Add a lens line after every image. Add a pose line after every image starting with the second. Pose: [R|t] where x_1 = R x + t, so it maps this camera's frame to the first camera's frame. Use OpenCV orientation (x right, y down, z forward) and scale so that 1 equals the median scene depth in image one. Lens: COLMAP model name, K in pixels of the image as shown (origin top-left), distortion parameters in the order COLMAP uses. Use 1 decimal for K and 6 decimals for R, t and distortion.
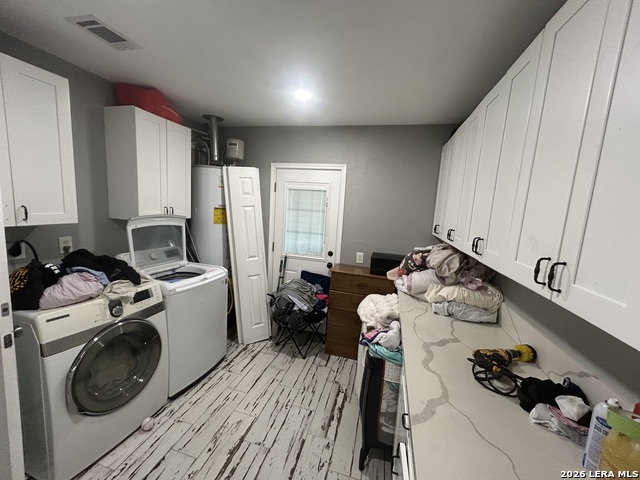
lens RADIAL K [[258.6, 0, 319.2], [0, 258.6, 242.2], [0, 0, 1]] dist [0.003161, 0.000539]
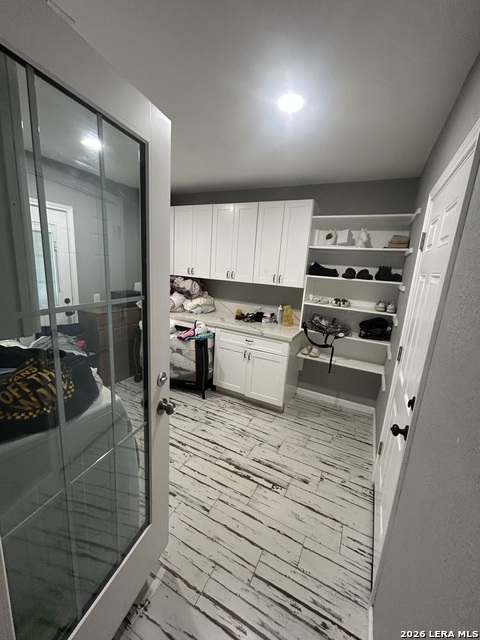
lens RADIAL K [[258.6, 0, 240.2], [0, 258.6, 319.5], [0, 0, 1]] dist [0.003161, 0.000539]
pose [[0.212156, -0.249357, 0.944887, -1.300396], [0.080156, 0.968080, 0.237480, -0.110628], [-0.973943, 0.025356, 0.225371, 0.269715]]
